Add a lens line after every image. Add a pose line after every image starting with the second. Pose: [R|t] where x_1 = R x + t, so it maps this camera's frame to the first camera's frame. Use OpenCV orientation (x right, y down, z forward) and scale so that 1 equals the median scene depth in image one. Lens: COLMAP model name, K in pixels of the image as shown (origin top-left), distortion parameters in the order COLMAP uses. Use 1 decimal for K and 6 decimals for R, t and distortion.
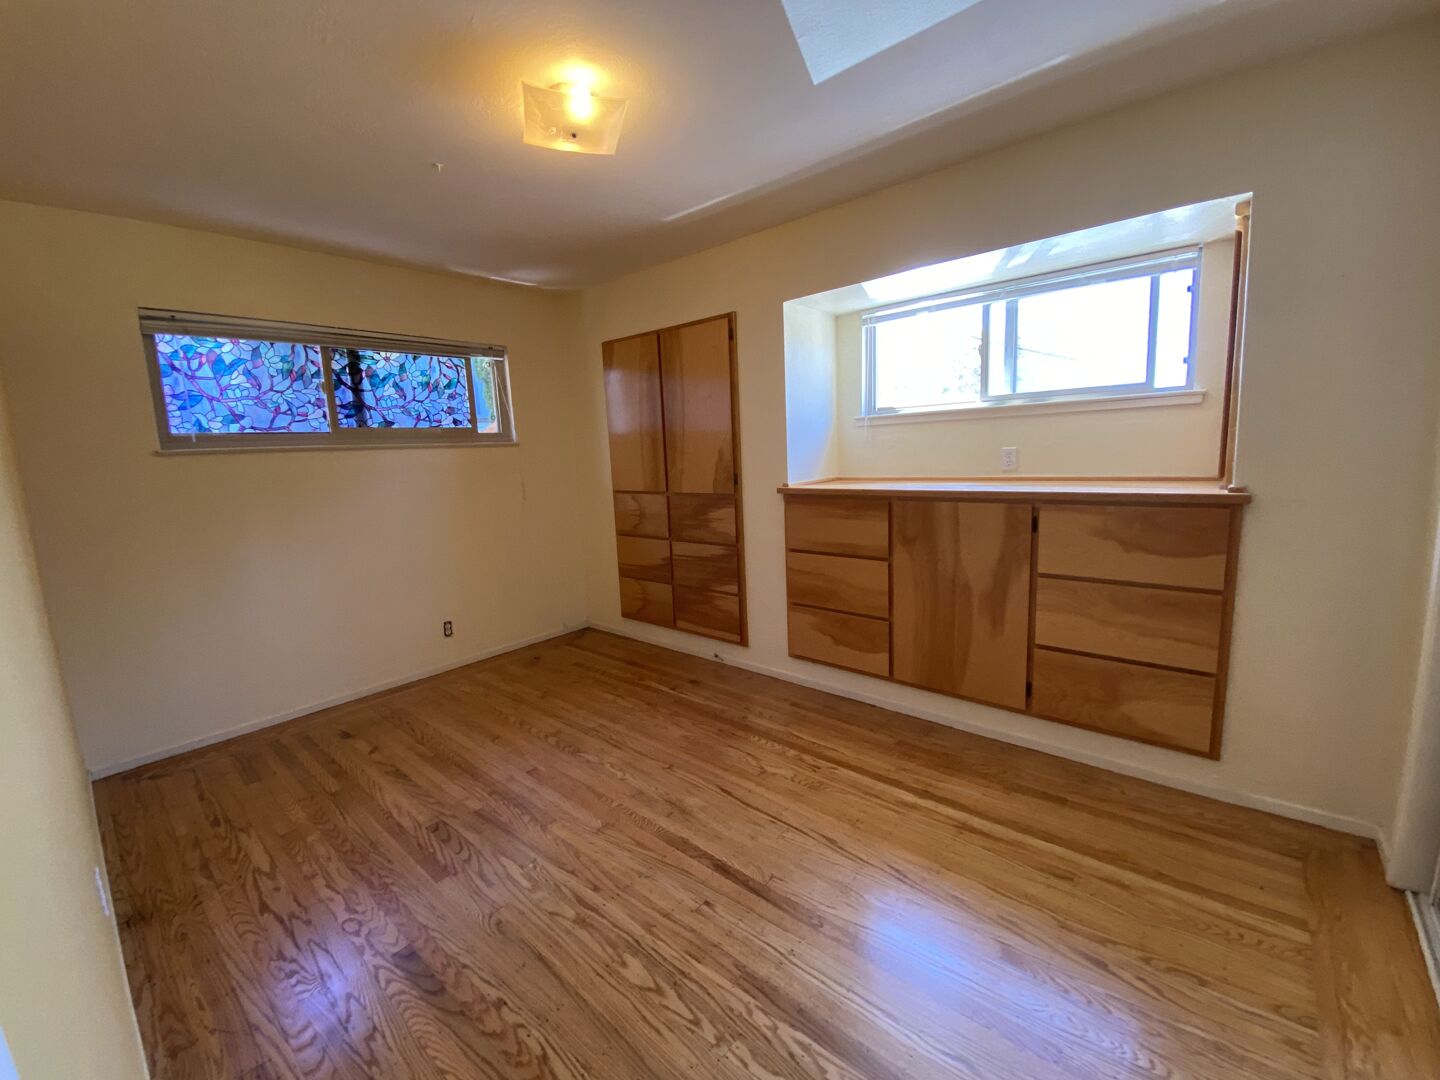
lens RADIAL K [[590.4, 0, 717.4], [0, 590.4, 533.3], [0, 0, 1]] dist [0.037401, -0.027567]
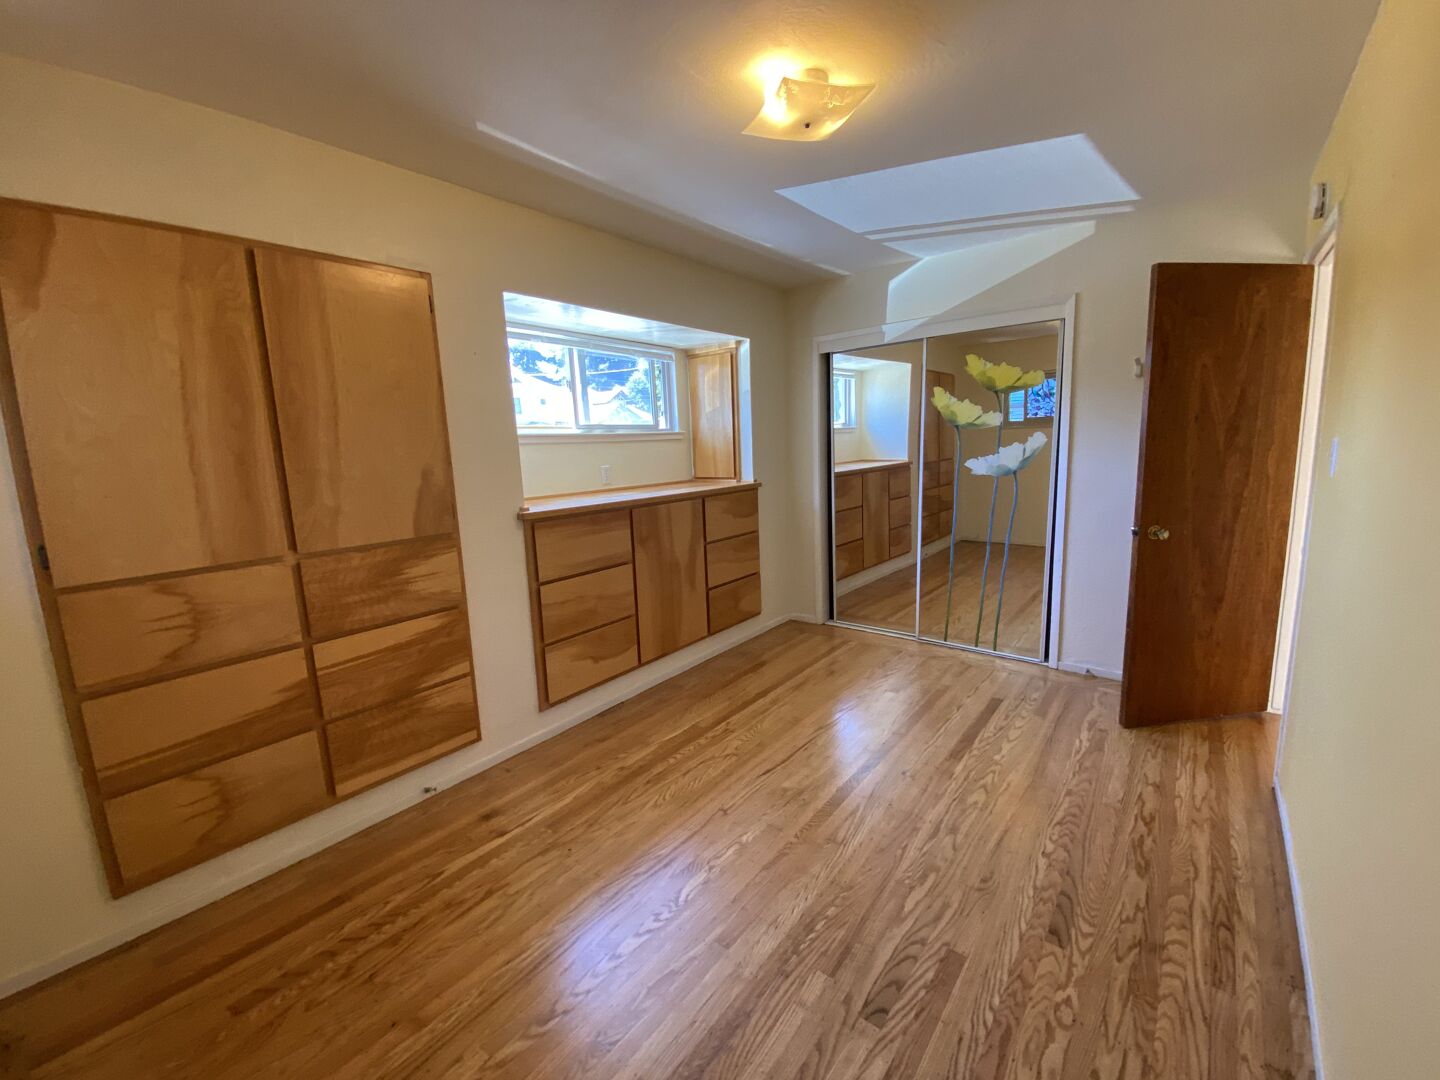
lens RADIAL K [[593.6, 0, 724.4], [0, 593.6, 530.6], [0, 0, 1]] dist [0.038569, -0.027450]
pose [[-0.051886, -0.104401, 0.993181, -0.825465], [0.185068, 0.976289, 0.112294, -0.105630], [-0.981355, 0.189632, -0.031334, 0.838500]]
